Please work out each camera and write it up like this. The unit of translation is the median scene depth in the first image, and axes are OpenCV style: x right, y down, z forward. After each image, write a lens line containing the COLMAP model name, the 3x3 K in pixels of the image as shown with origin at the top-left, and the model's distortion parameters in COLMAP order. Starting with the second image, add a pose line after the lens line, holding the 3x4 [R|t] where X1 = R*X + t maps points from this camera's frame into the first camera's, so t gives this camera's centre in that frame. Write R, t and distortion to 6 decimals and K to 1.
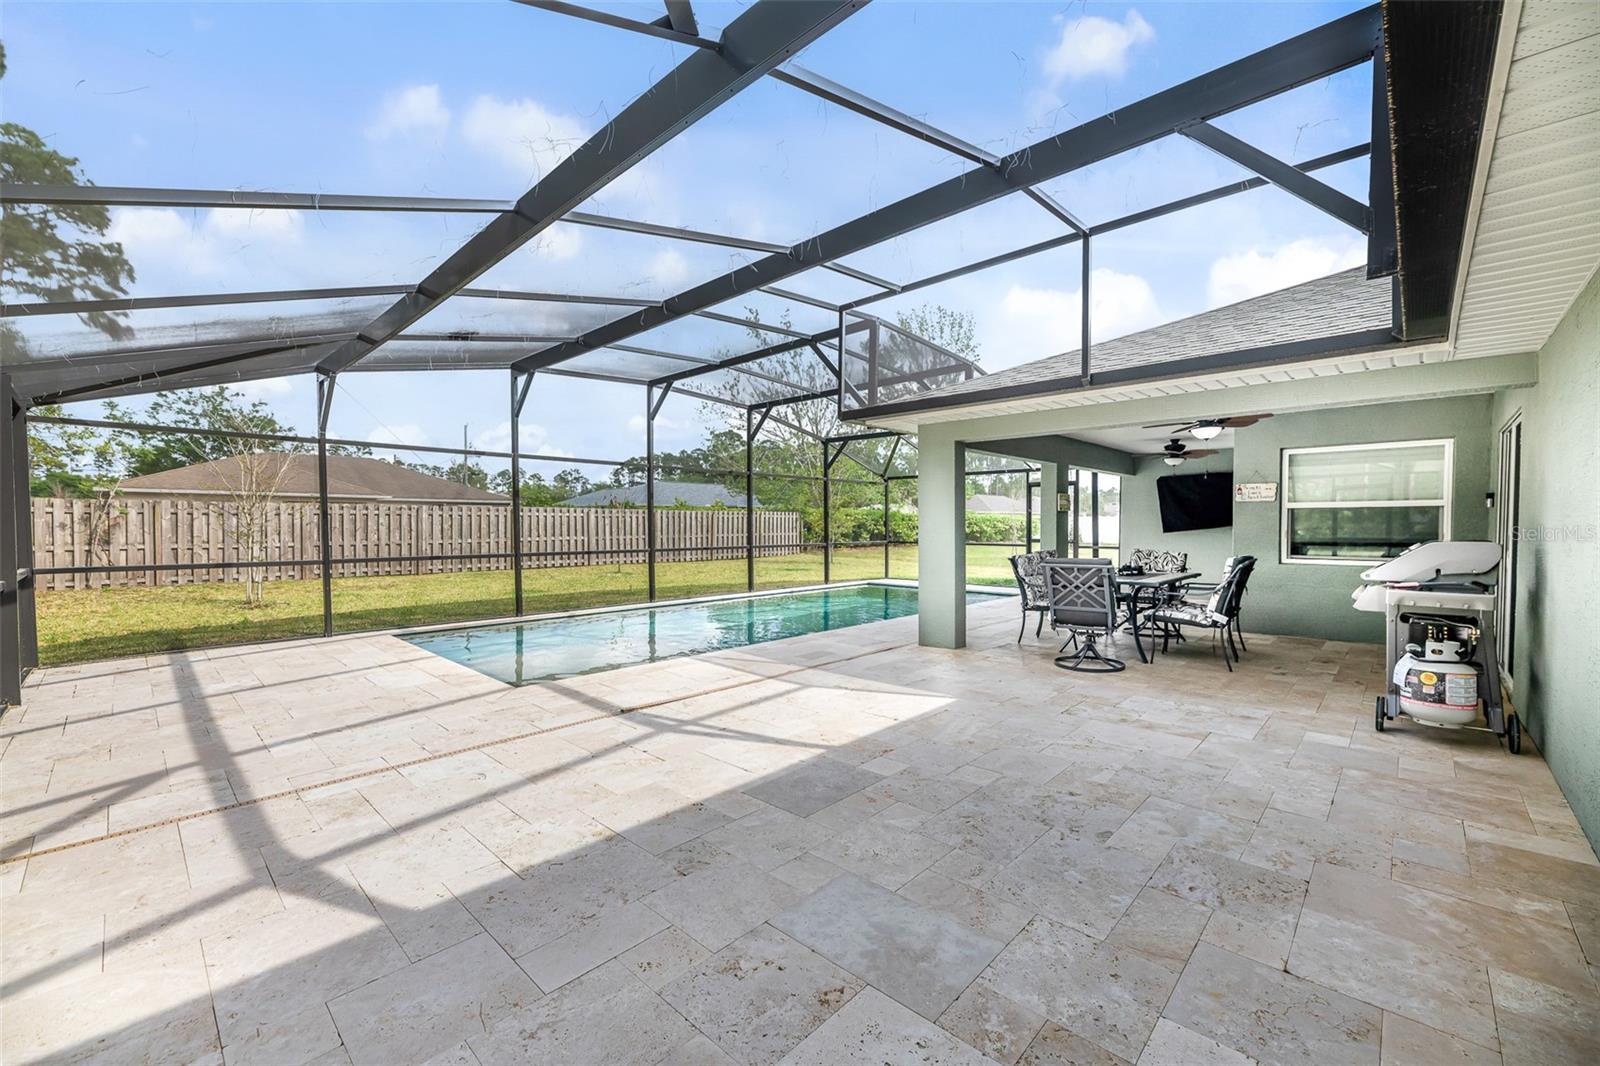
lens RADIAL K [[658.3, 0, 795.0], [0, 658.3, 541.8], [0, 0, 1]] dist [0.003473, 0.000583]
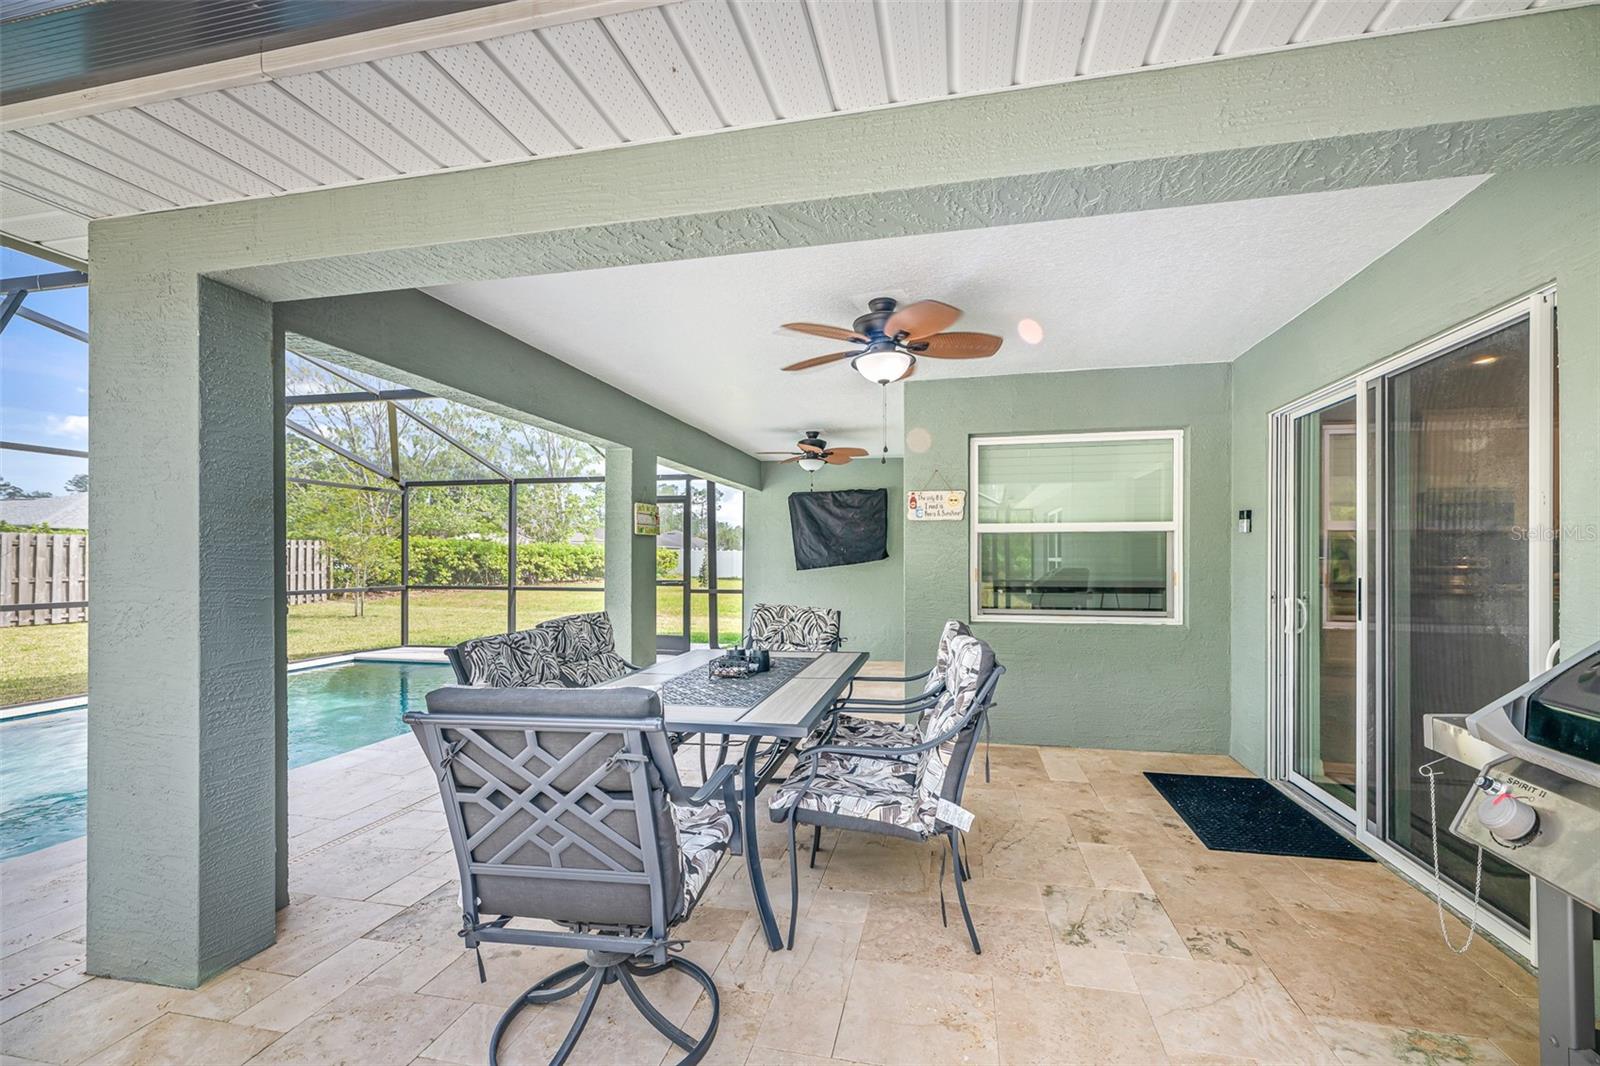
lens RADIAL K [[658.3, 0, 805.3], [0, 658.3, 549.7], [0, 0, 1]] dist [0.003473, 0.000583]
pose [[0.862138, 0.008569, 0.506601, 0.215444], [0.012325, 0.999206, -0.037877, -0.010403], [-0.506523, 0.038899, 0.861348, 0.401988]]
